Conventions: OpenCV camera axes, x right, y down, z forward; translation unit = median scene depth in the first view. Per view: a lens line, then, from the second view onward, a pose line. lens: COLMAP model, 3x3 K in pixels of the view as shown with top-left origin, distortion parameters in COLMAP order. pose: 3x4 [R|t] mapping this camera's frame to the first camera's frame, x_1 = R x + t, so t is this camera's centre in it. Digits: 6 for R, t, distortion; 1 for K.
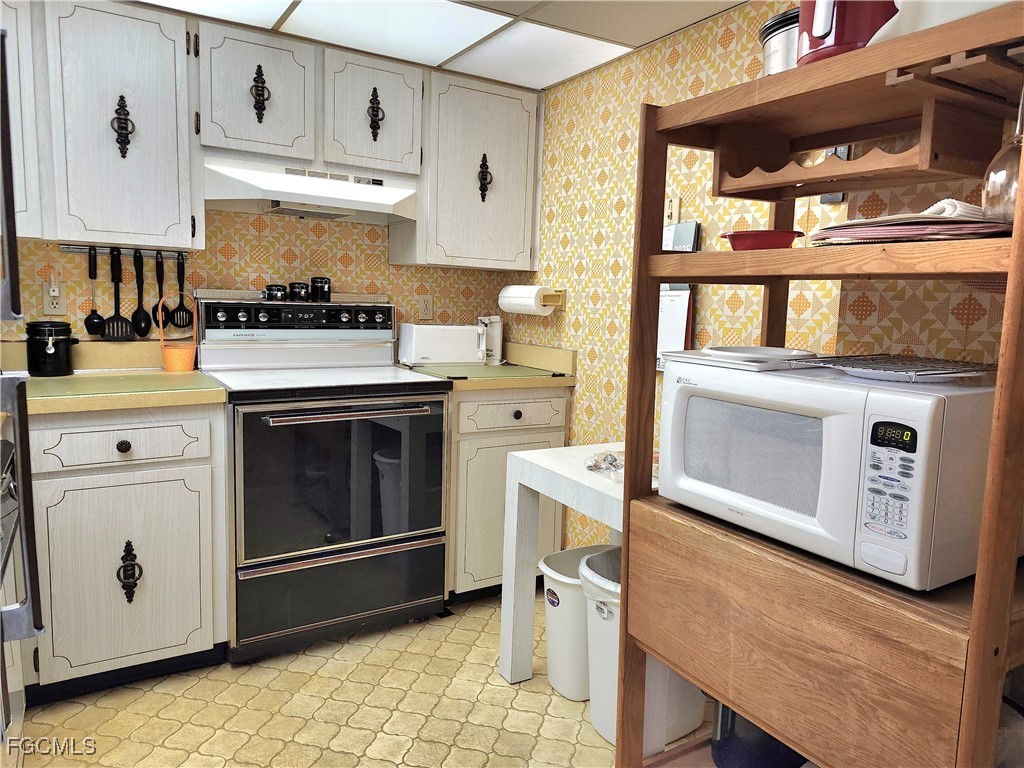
lens RADIAL K [[729.2, 0, 512.0], [0, 729.2, 384.0], [0, 0, 1]] dist [0.077724, -0.053785]
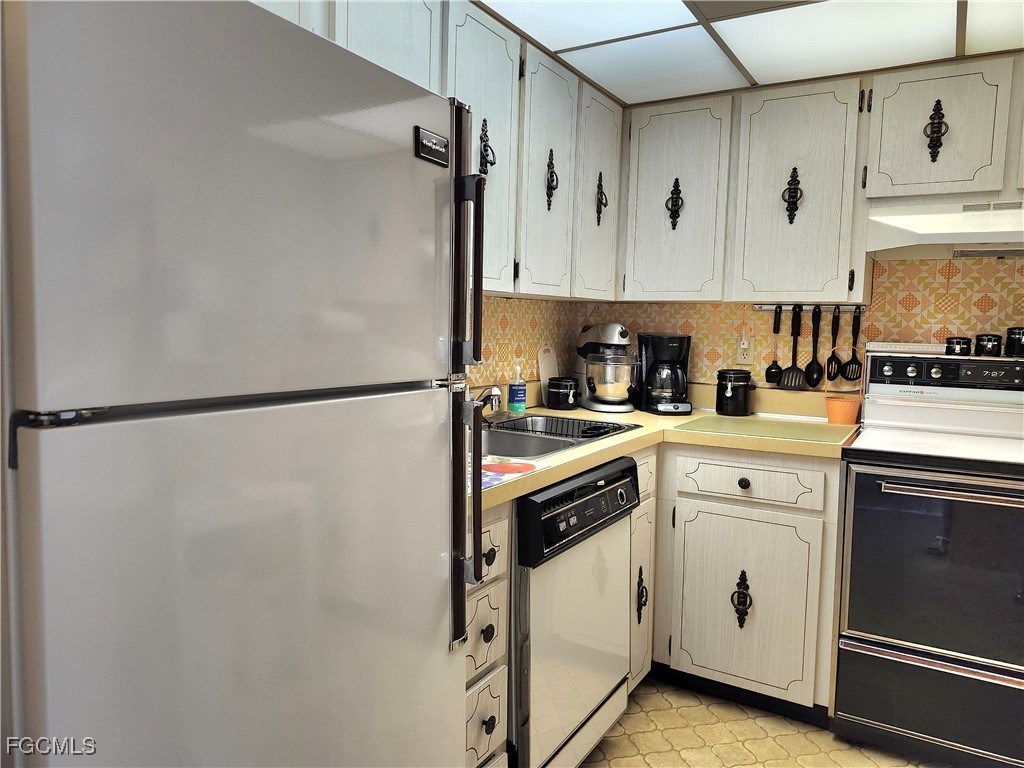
lens RADIAL K [[729.2, 0, 512.0], [0, 729.2, 384.0], [0, 0, 1]] dist [0.077724, -0.053785]
pose [[0.484844, 0.056129, -0.872798, 0.215483], [-0.115901, 0.993261, -0.000507, -0.019007], [0.866887, 0.101404, 0.488082, 0.122736]]
